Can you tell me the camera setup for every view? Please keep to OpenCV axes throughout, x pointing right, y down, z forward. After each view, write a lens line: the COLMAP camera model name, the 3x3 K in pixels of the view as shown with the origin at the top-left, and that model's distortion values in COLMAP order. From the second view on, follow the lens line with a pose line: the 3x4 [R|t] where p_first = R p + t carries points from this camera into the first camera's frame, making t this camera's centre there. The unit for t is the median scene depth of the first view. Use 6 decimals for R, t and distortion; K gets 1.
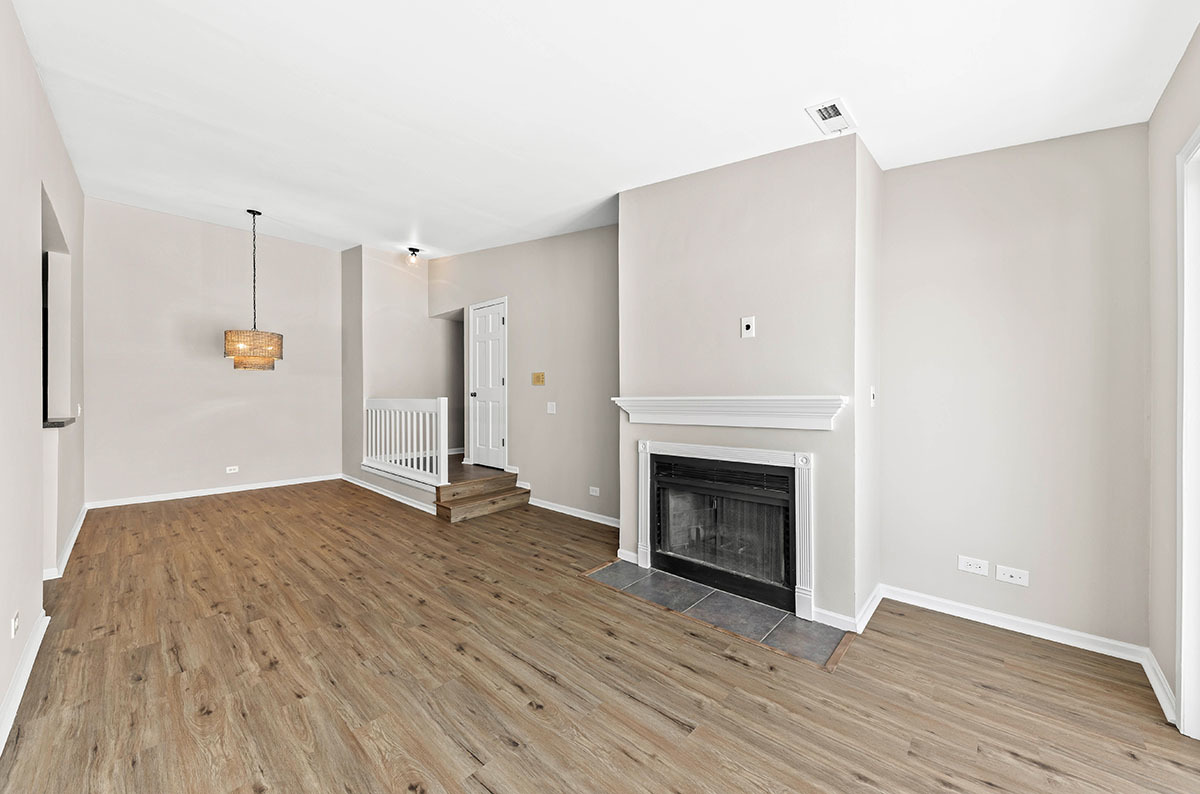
lens RADIAL K [[459.2, 0, 597.7], [0, 459.2, 394.6], [0, 0, 1]] dist [0.023393, -0.012161]
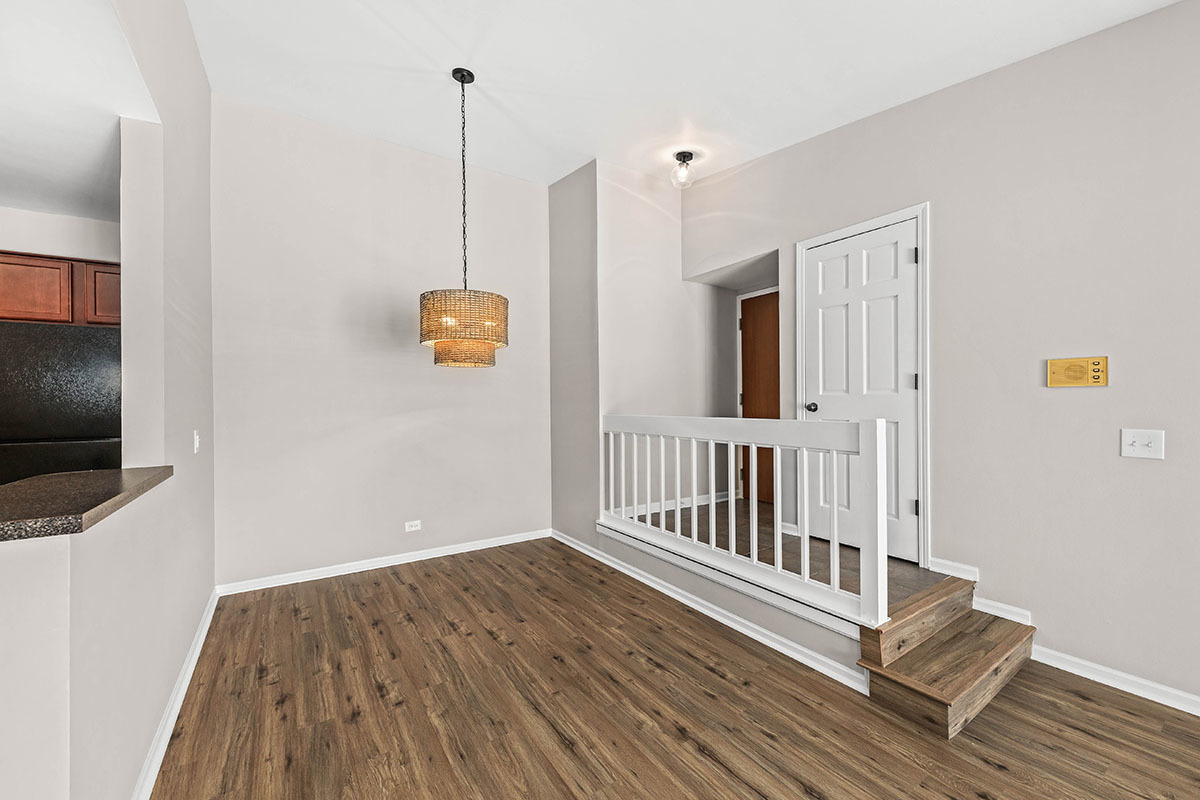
lens RADIAL K [[473.3, 0, 594.2], [0, 473.3, 401.1], [0, 0, 1]] dist [0.002074, -0.004174]
pose [[0.976871, -0.005659, -0.213754, -0.437027], [0.006253, 0.999978, 0.002101, -0.011077], [0.213737, -0.003389, 0.976885, 0.451895]]
